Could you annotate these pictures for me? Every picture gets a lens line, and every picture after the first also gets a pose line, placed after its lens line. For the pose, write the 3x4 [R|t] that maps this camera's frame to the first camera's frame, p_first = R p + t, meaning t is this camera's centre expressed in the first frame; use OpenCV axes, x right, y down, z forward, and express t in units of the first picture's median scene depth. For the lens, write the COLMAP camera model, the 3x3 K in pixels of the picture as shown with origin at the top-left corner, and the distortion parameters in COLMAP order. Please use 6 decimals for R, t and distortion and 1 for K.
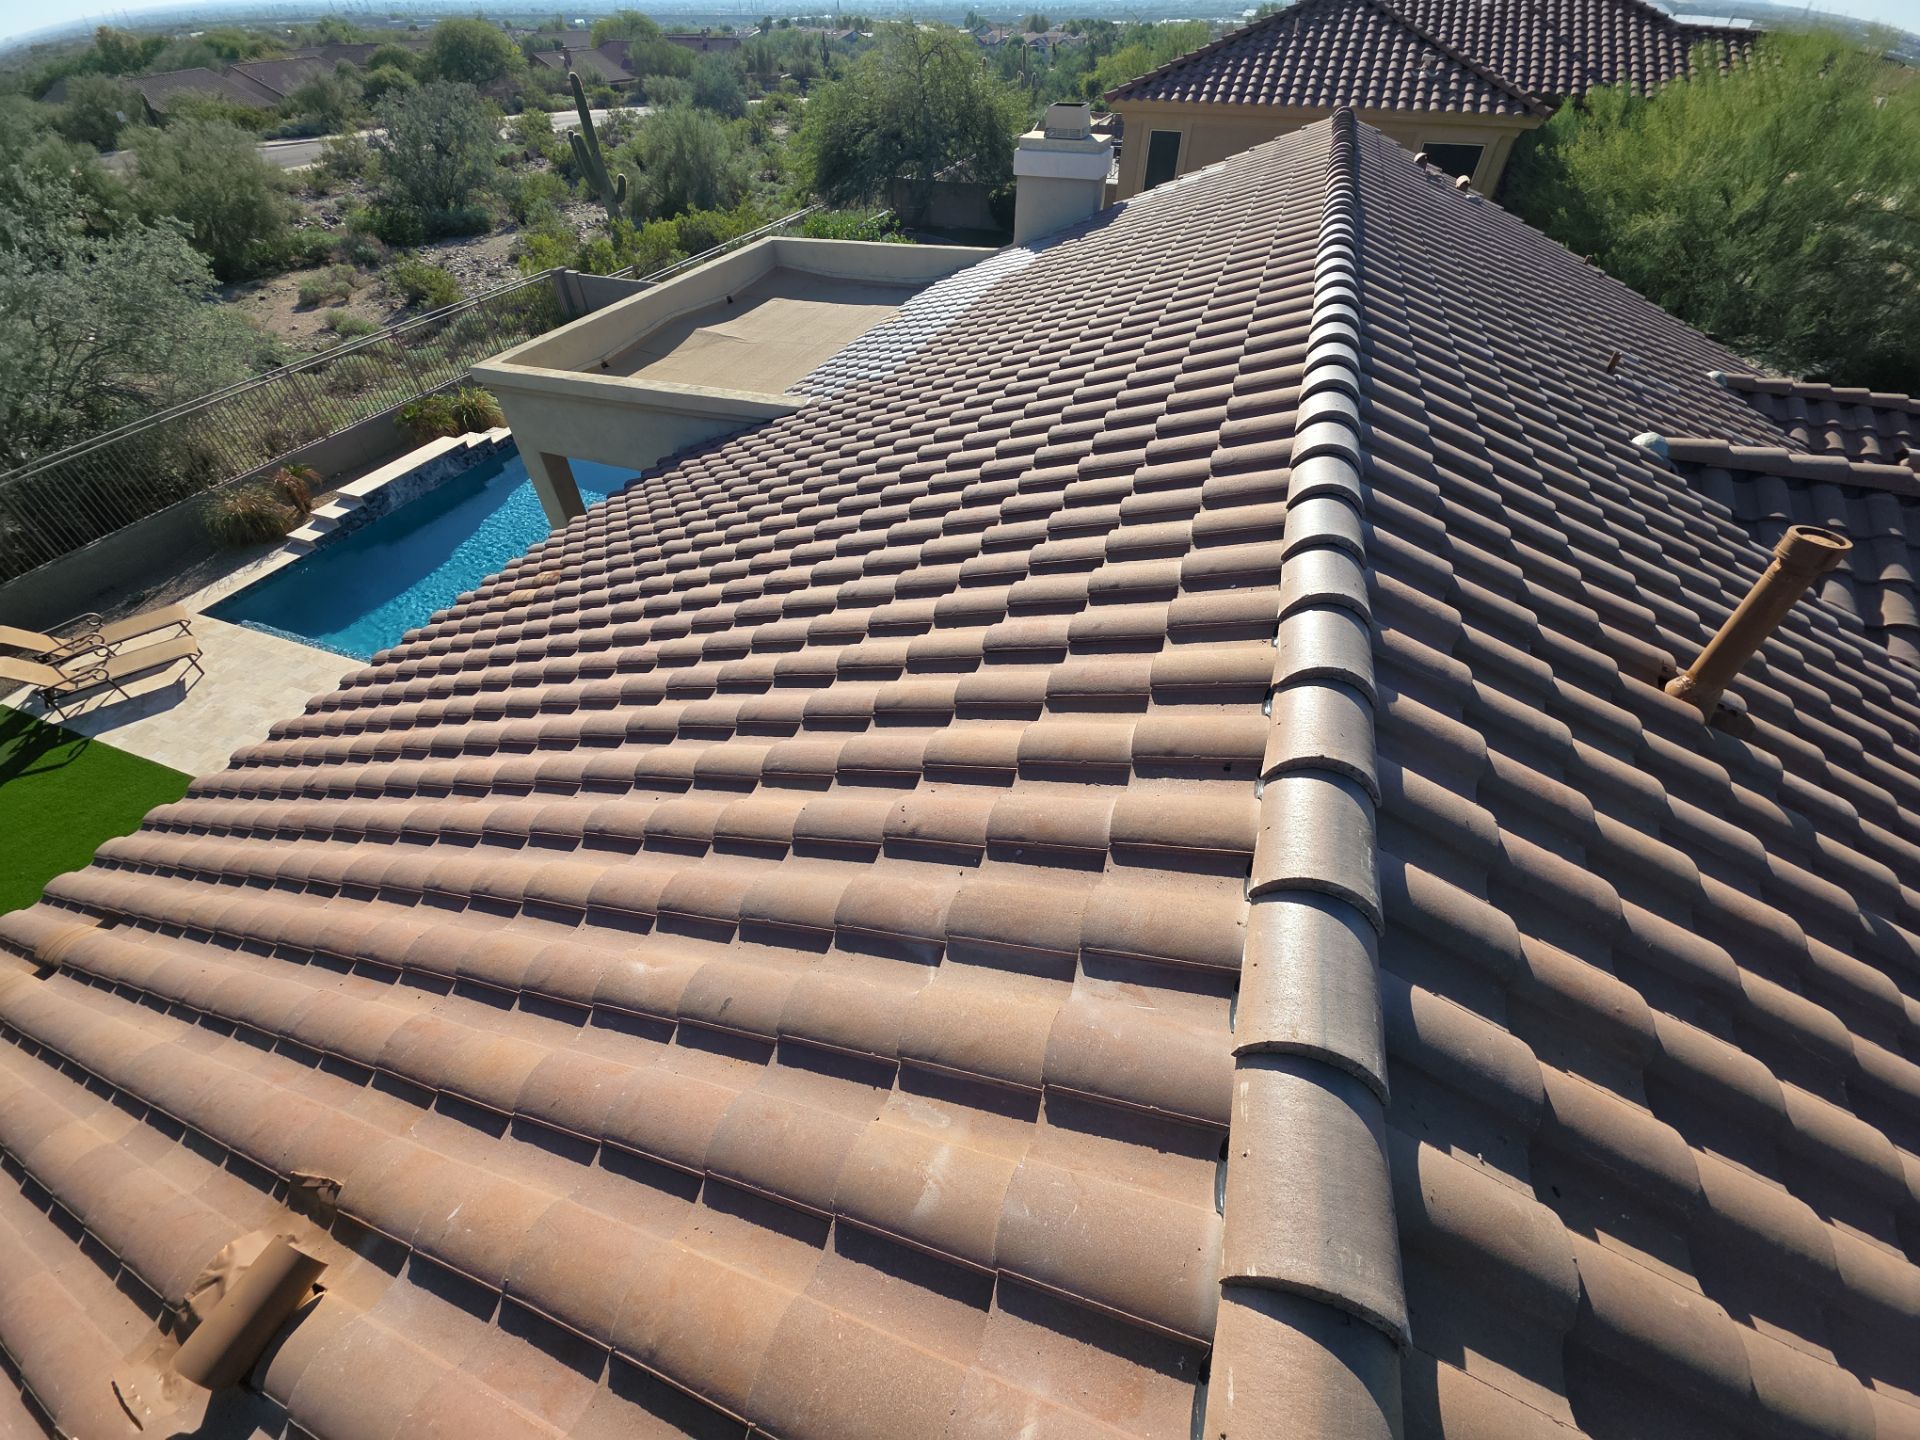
lens RADIAL K [[763.9, 0, 966.4], [0, 763.9, 716.6], [0, 0, 1]] dist [0.016603, -0.009057]
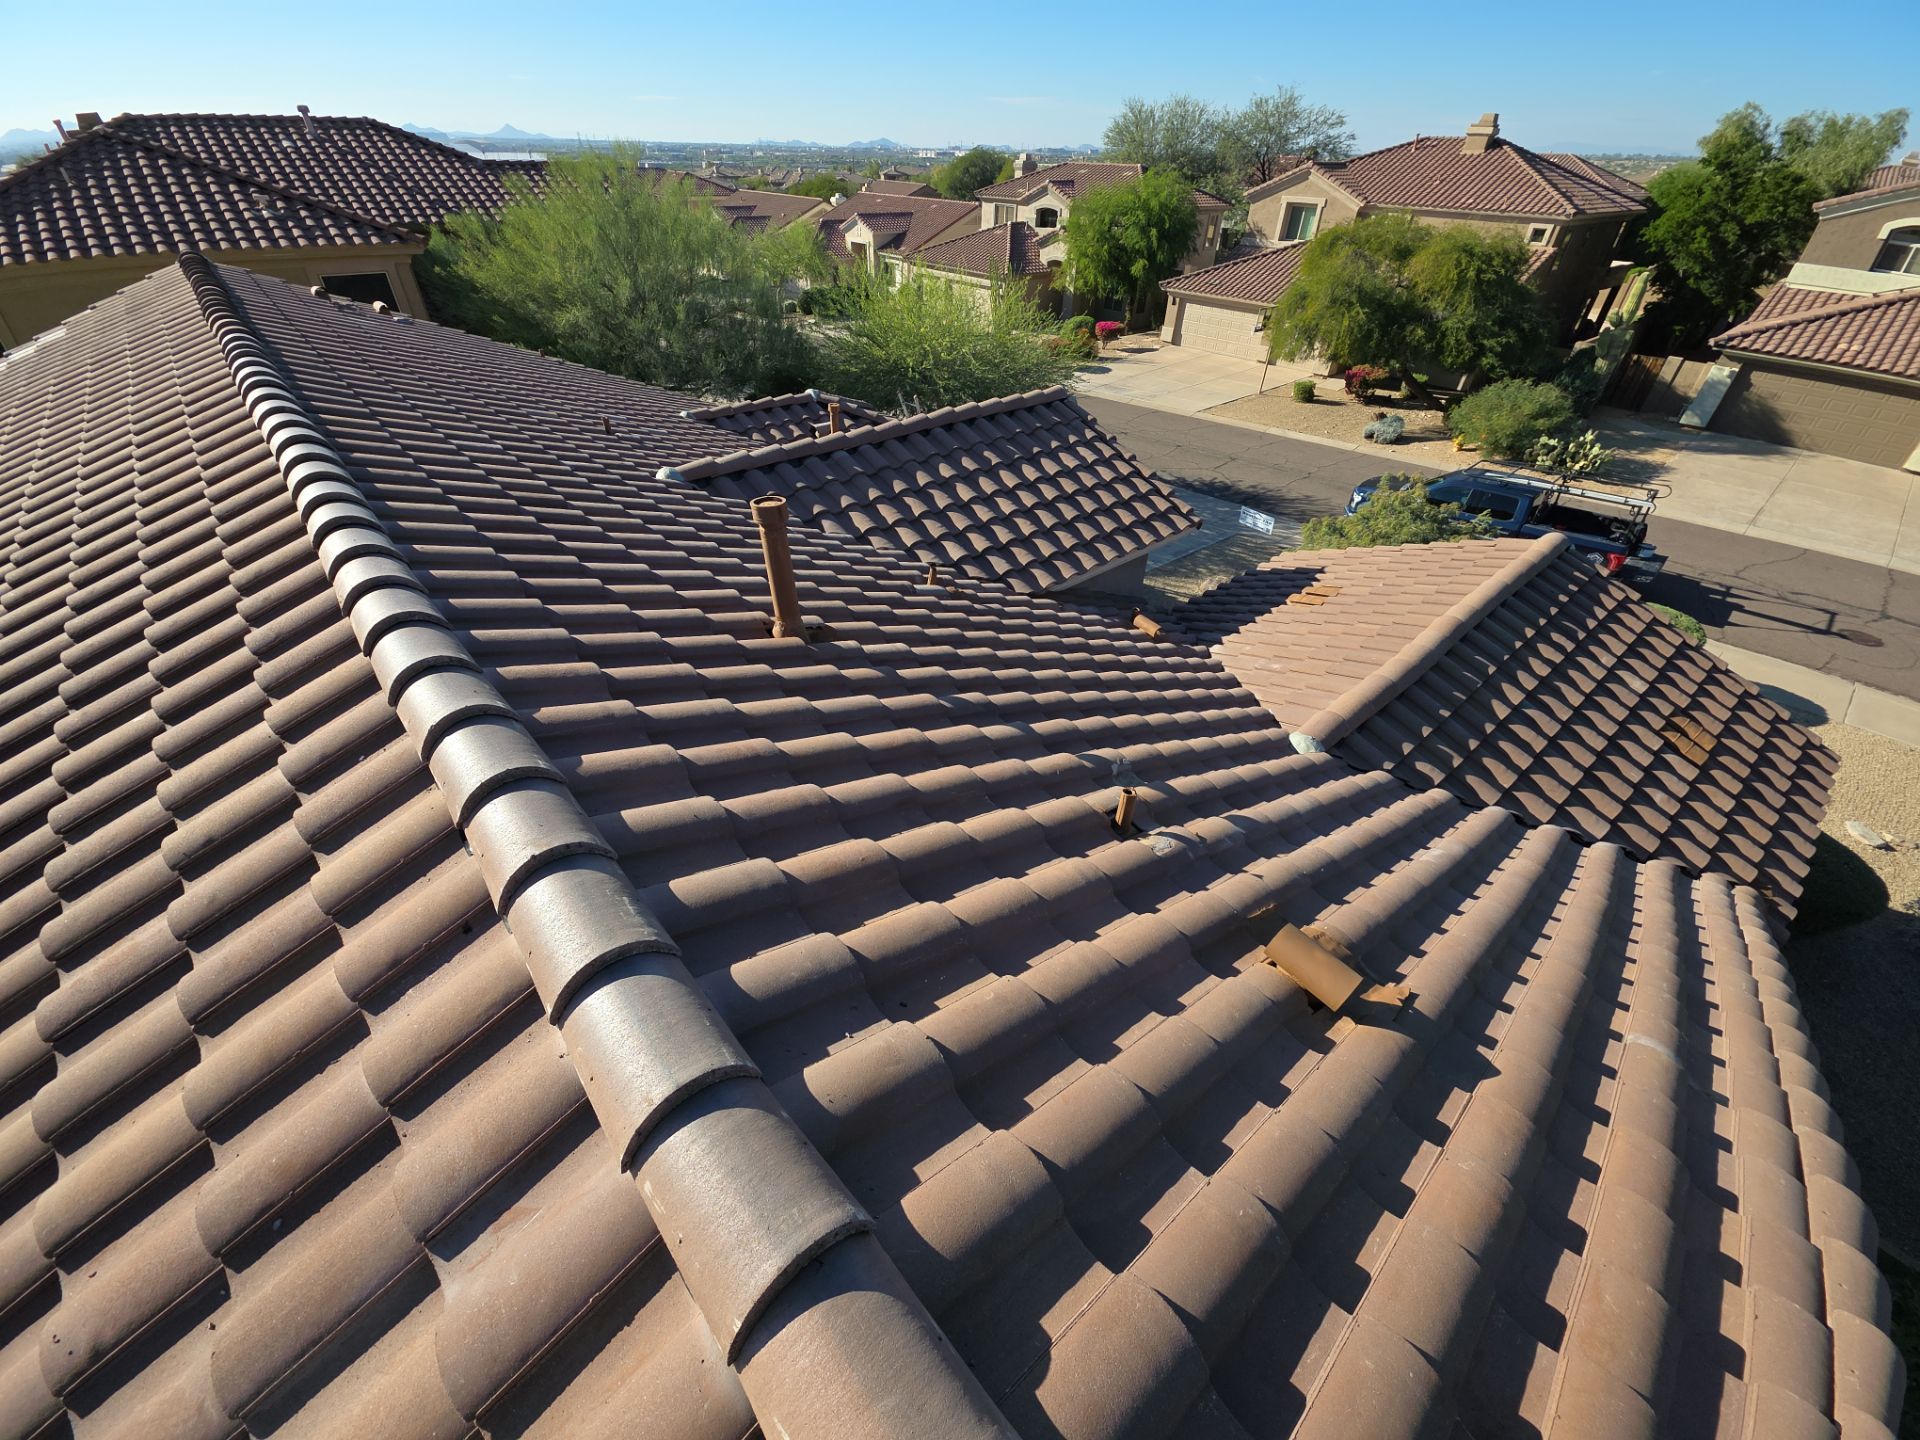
lens RADIAL K [[763.9, 0, 966.4], [0, 763.9, 716.6], [0, 0, 1]] dist [0.016603, -0.009057]
pose [[0.480525, -0.513387, 0.711006, 0.099655], [0.588257, 0.789986, 0.172848, 0.051554], [-0.650422, 0.335196, 0.681612, -0.056916]]
